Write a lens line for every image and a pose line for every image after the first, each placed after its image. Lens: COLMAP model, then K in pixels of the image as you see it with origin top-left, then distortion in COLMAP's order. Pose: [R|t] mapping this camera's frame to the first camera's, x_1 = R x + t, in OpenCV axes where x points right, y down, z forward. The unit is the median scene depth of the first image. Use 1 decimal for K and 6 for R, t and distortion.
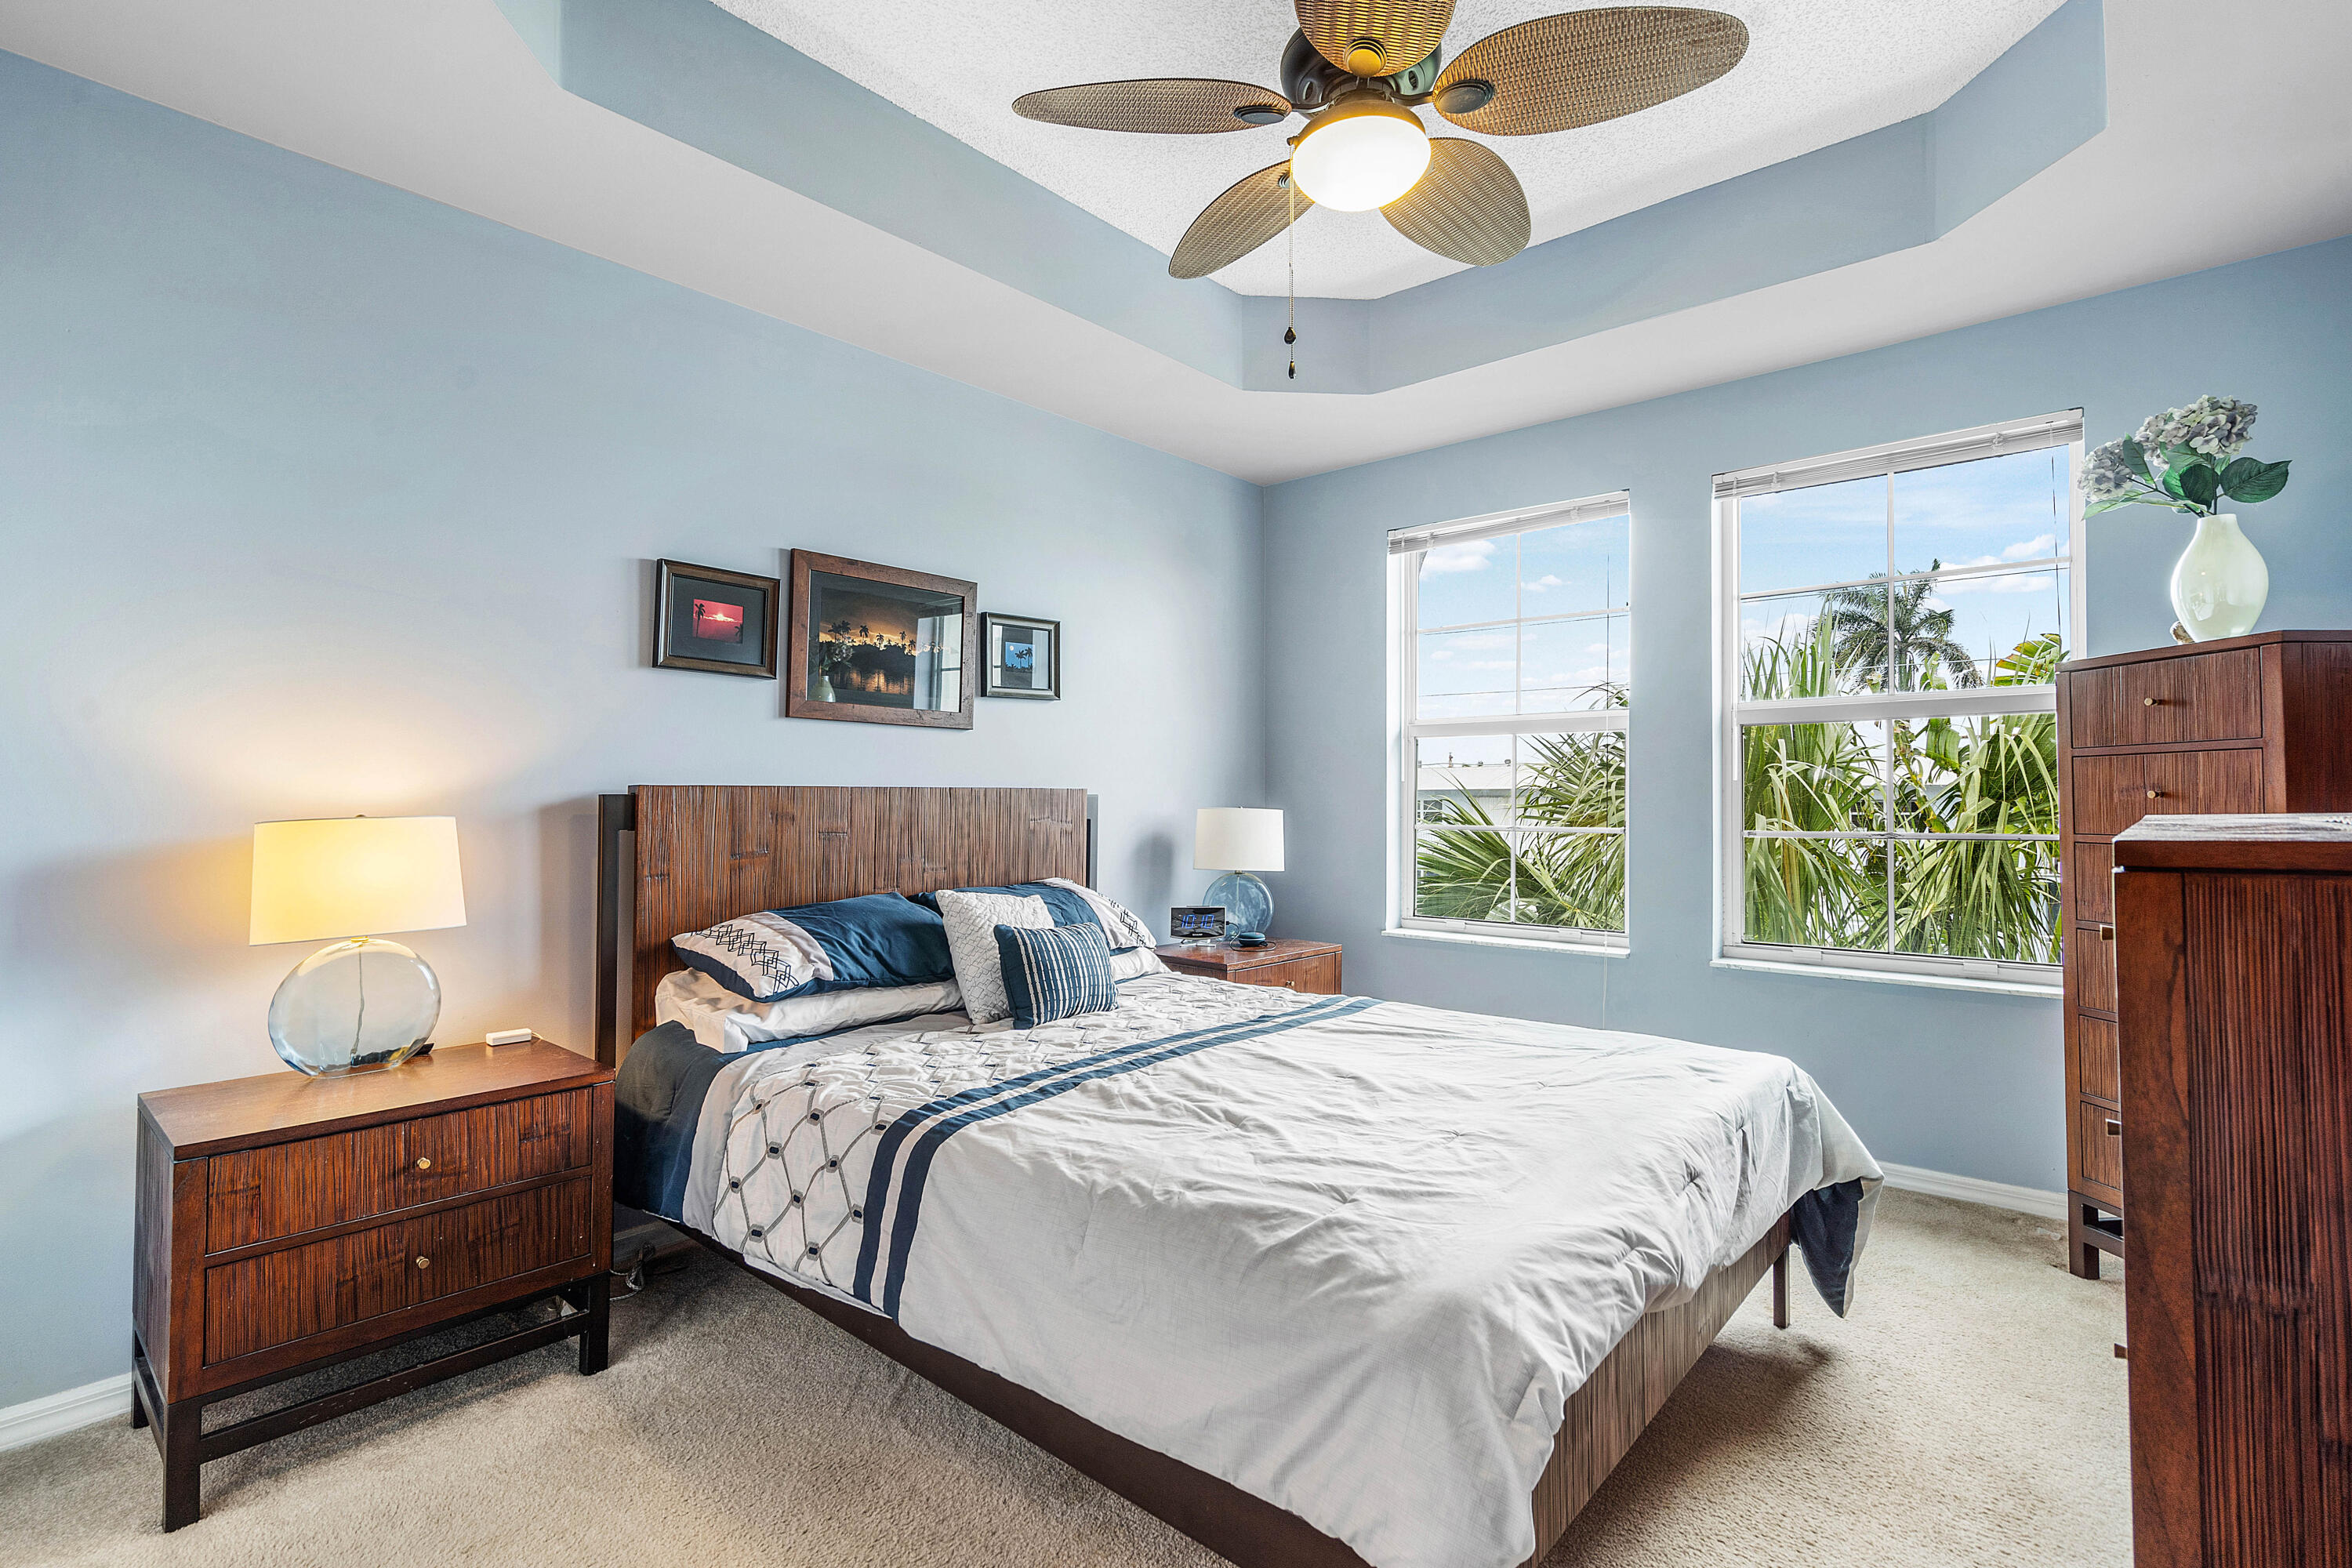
lens RADIAL K [[1095.4, 0, 1185.2], [0, 1095.4, 793.1], [0, 0, 1]] dist [-0.005099, 0.001626]
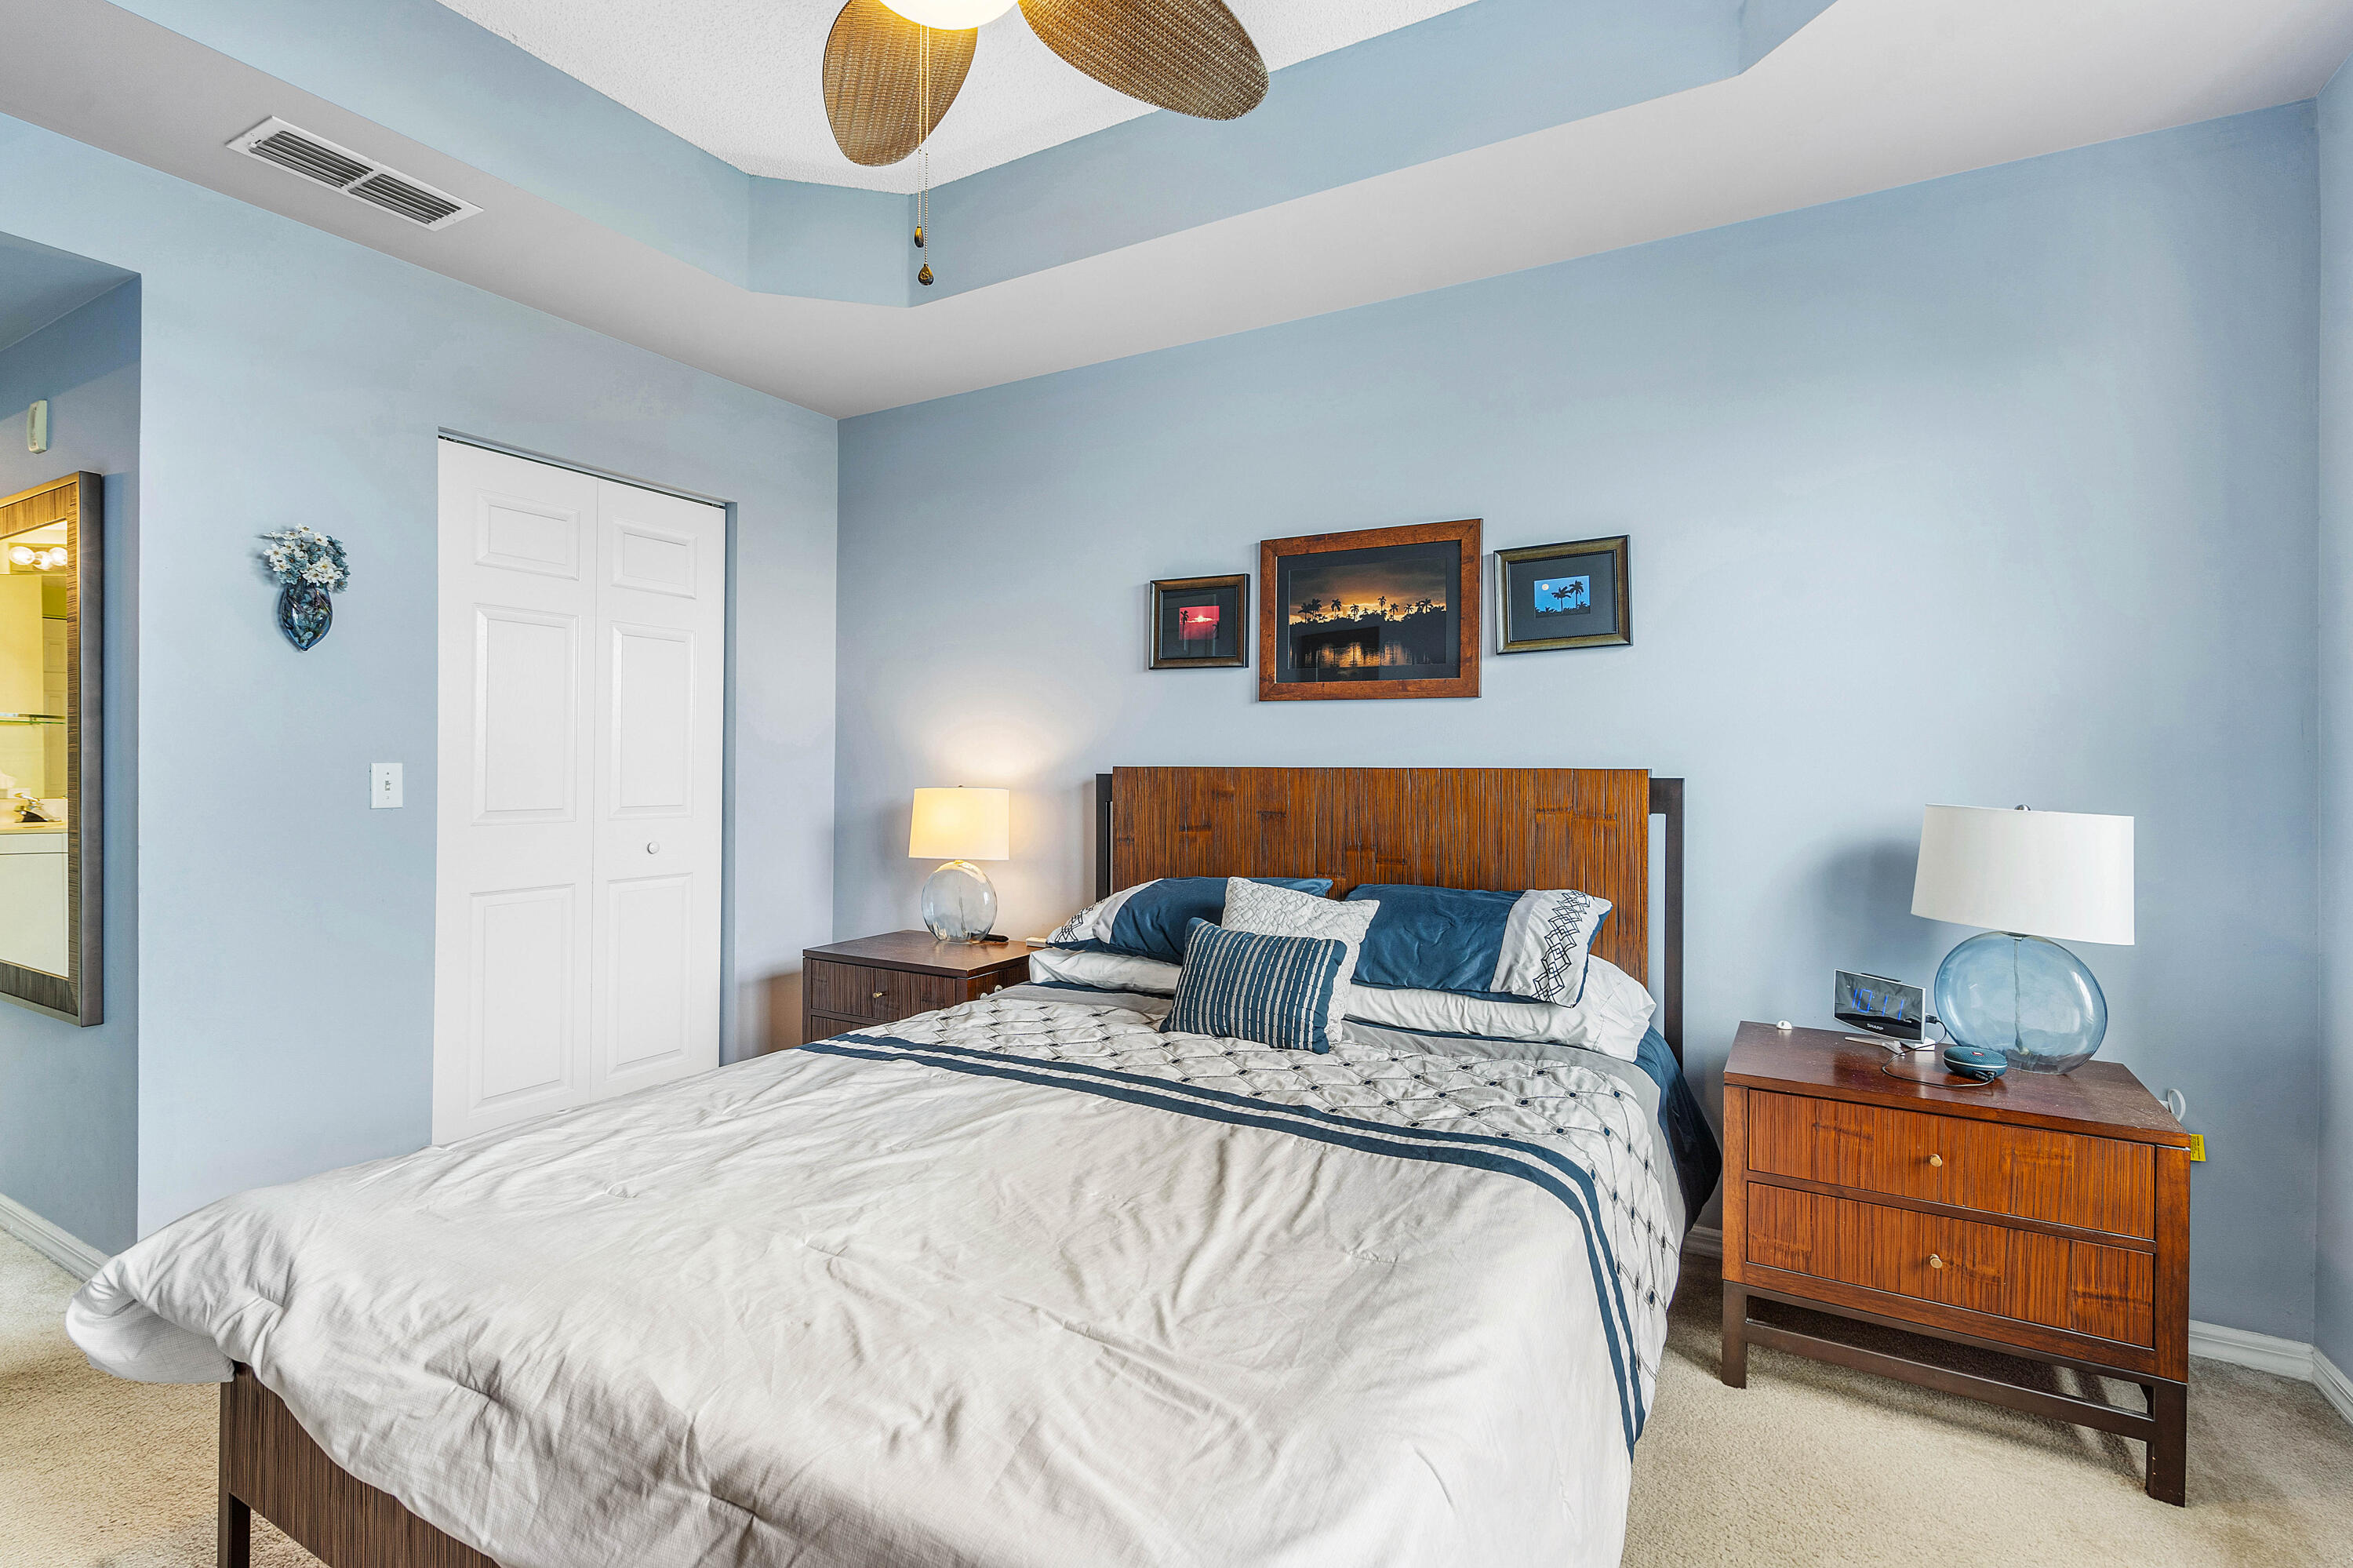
lens RADIAL K [[1095.9, 0, 1182.8], [0, 1095.9, 770.3], [0, 0, 1]] dist [-0.005099, 0.001626]
pose [[0.182950, -0.001707, -0.983121, 0.624325], [-0.010347, 0.999940, -0.003662, 0.000984], [0.983068, 0.010842, 0.182921, 0.699576]]
